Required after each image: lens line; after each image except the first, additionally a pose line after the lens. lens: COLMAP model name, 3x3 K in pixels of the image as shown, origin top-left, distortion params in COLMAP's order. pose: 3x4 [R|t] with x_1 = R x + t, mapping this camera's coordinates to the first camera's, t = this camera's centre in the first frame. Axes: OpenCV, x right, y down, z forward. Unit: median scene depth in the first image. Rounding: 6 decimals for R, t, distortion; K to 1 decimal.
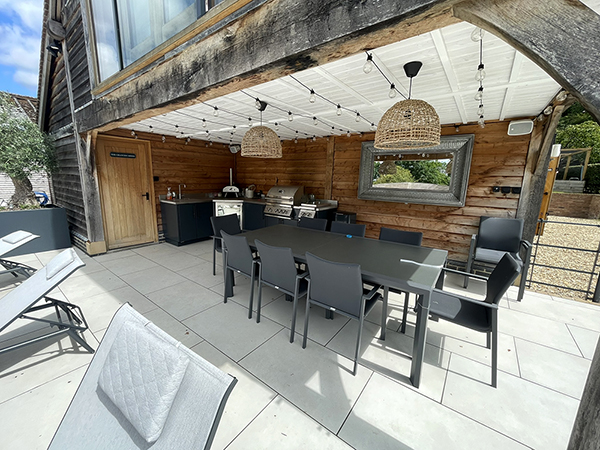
lens RADIAL K [[243.0, 0, 299.6], [0, 243.0, 227.0], [0, 0, 1]] dist [-0.002839, 0.000096]
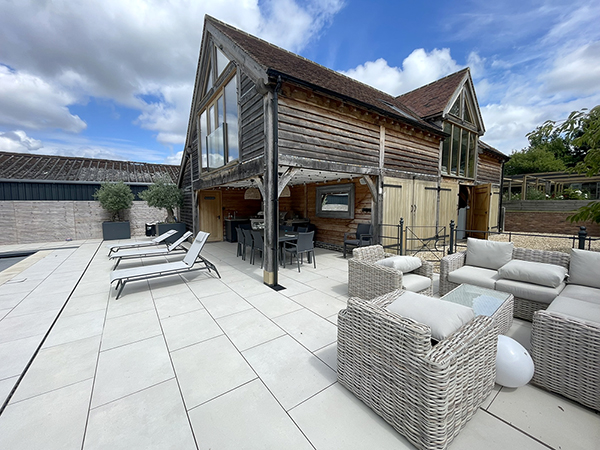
lens RADIAL K [[243.0, 0, 301.1], [0, 243.0, 223.7], [0, 0, 1]] dist [-0.002839, 0.000096]
pose [[0.955124, -0.008472, -0.296085, 0.697700], [-0.025566, 0.993503, -0.110897, 0.148122], [0.295101, 0.113490, 0.948702, -0.793523]]
